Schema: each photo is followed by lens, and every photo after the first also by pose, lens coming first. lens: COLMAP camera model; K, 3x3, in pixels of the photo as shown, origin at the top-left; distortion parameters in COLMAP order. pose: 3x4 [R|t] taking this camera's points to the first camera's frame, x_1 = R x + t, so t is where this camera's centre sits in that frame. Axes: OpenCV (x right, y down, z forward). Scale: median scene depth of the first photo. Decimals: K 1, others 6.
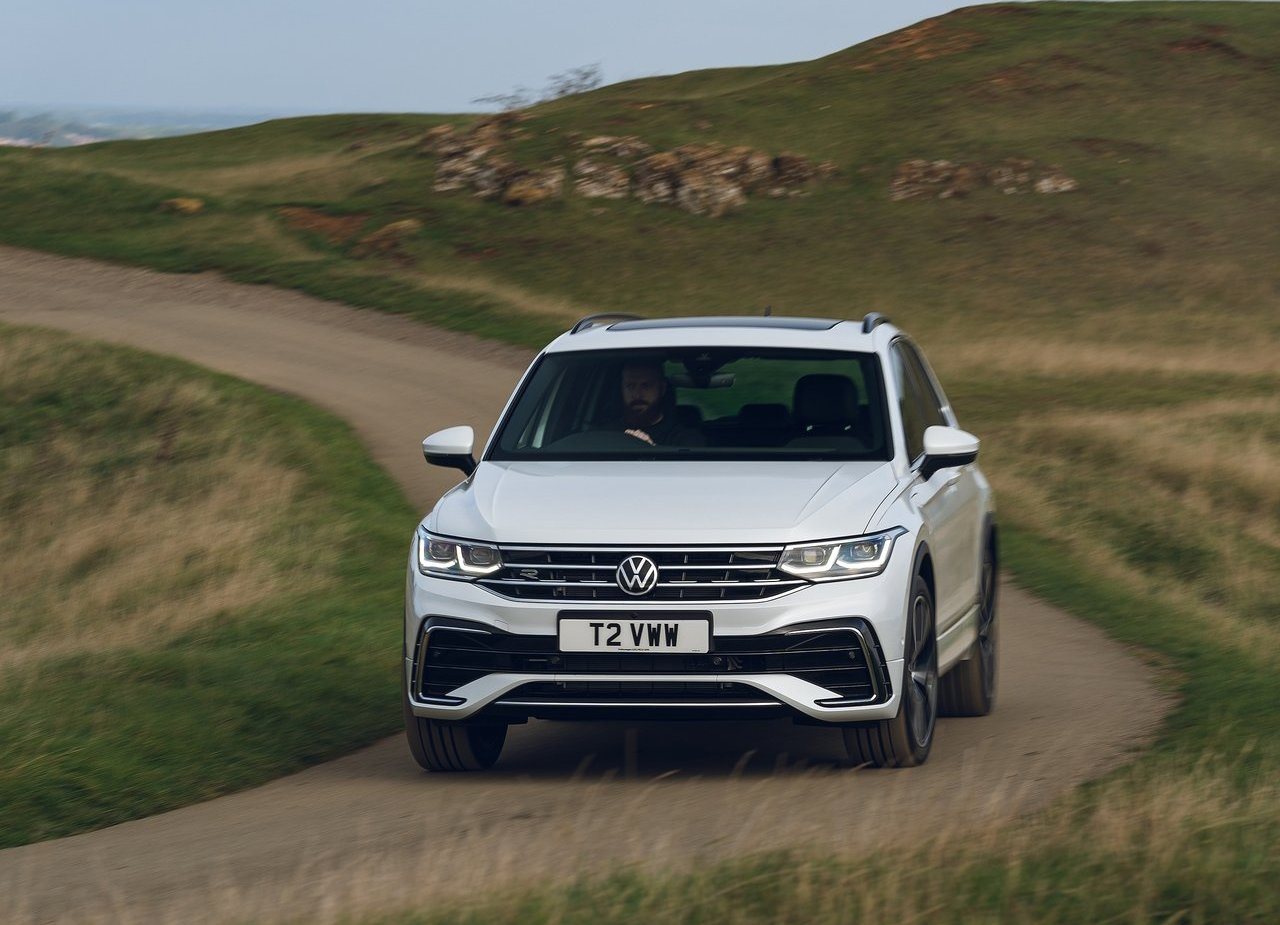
lens RADIAL K [[4835.9, 0, 641.7], [0, 4835.9, 462.7], [0, 0, 1]] dist [-0.018220, -3.662915]
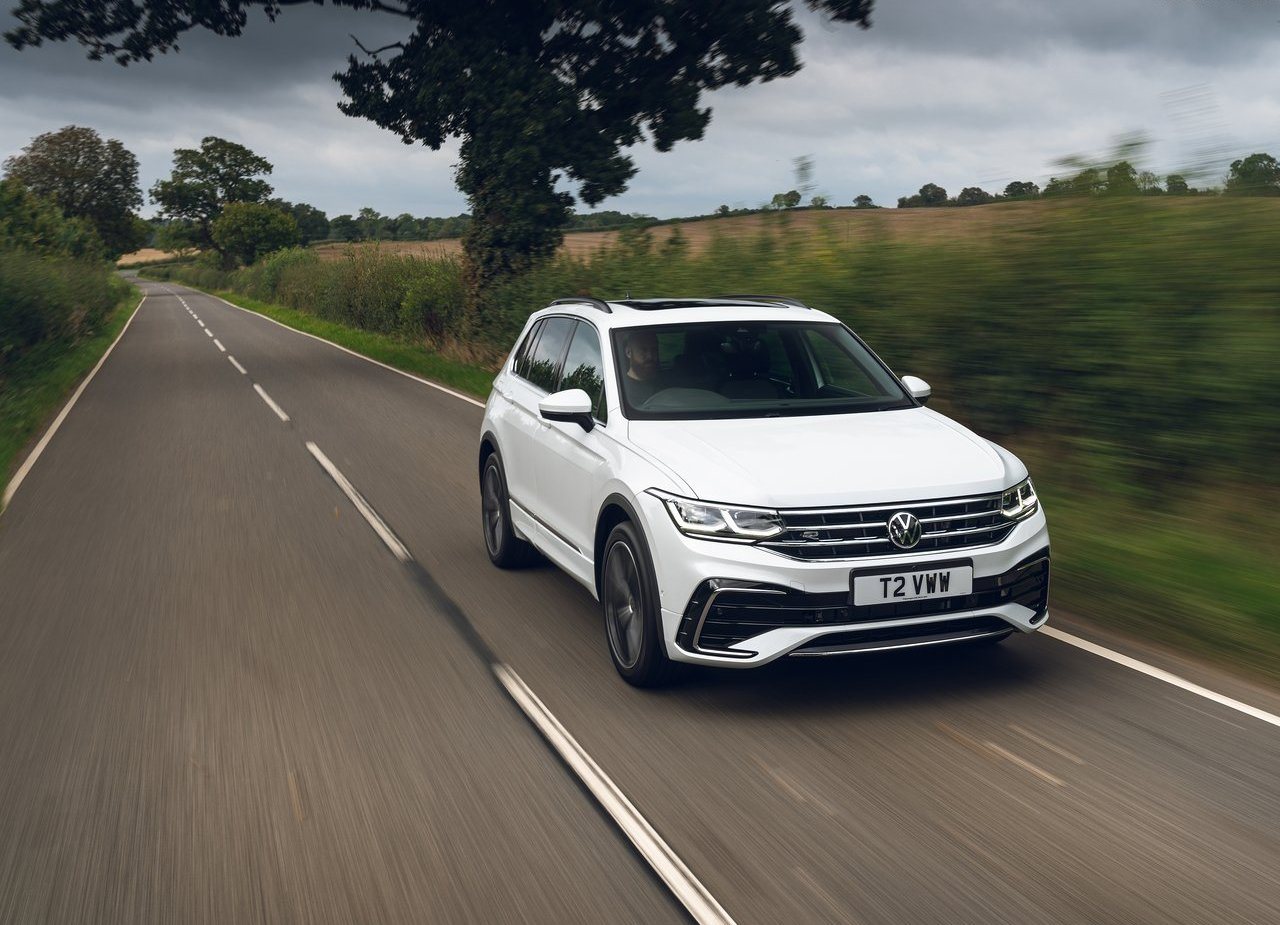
lens RADIAL K [[1280.8, 0, 673.9], [0, 1280.8, 441.3], [0, 0, 1]] dist [0.007532, 0.004779]
pose [[0.885525, -0.060931, 0.460579, -0.185217], [0.023295, 0.995939, 0.086967, -0.024714], [-0.464007, -0.066282, 0.883348, 0.761001]]
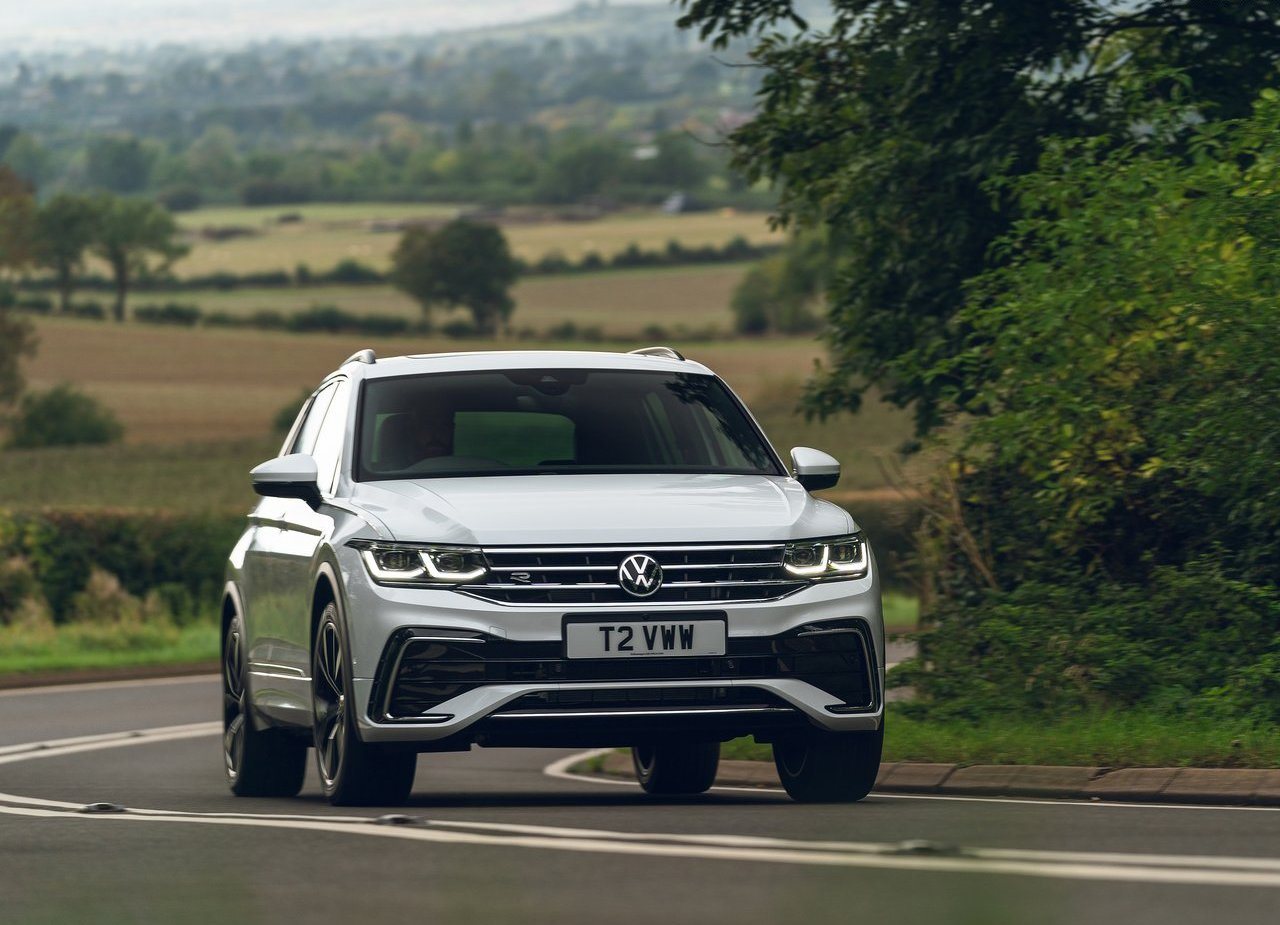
lens RADIAL K [[4835.9, 0, 641.7], [0, 4835.9, 462.7], [0, 0, 1]] dist [-0.018220, -3.662915]
pose [[0.943147, -0.000520, 0.332376, -0.309558], [0.025638, 0.997133, -0.071190, 0.067747], [-0.331386, 0.075665, 0.940456, 0.123297]]
